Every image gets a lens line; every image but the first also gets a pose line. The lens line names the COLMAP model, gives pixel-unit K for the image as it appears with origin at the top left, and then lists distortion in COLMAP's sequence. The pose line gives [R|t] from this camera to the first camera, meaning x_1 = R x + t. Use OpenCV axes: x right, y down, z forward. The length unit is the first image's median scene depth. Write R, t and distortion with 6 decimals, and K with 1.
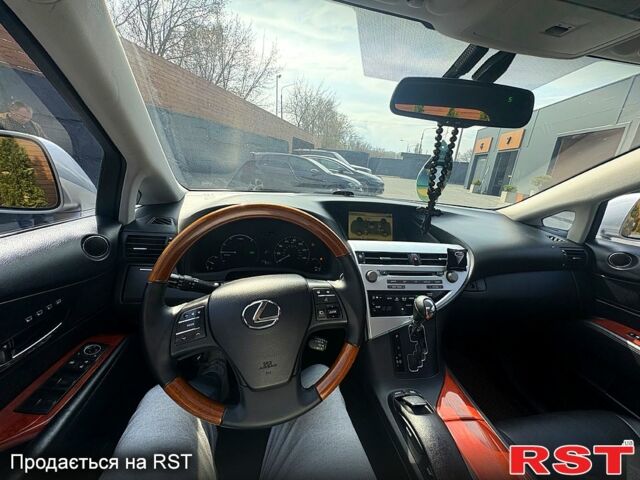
lens RADIAL K [[256.6, 0, 319.1], [0, 256.6, 242.0], [0, 0, 1]] dist [-0.002063, -0.000700]
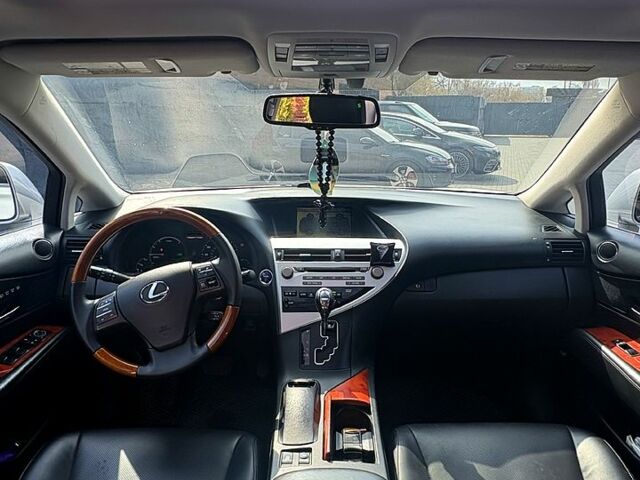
lens RADIAL K [[469.8, 0, 320.9], [0, 469.8, 241.4], [0, 0, 1]] dist [-0.014521, 0.002556]
pose [[0.983462, -0.037536, -0.177181, 0.637062], [0.028500, 0.998173, -0.053271, 0.109197], [0.178857, 0.047340, 0.982735, -0.733517]]
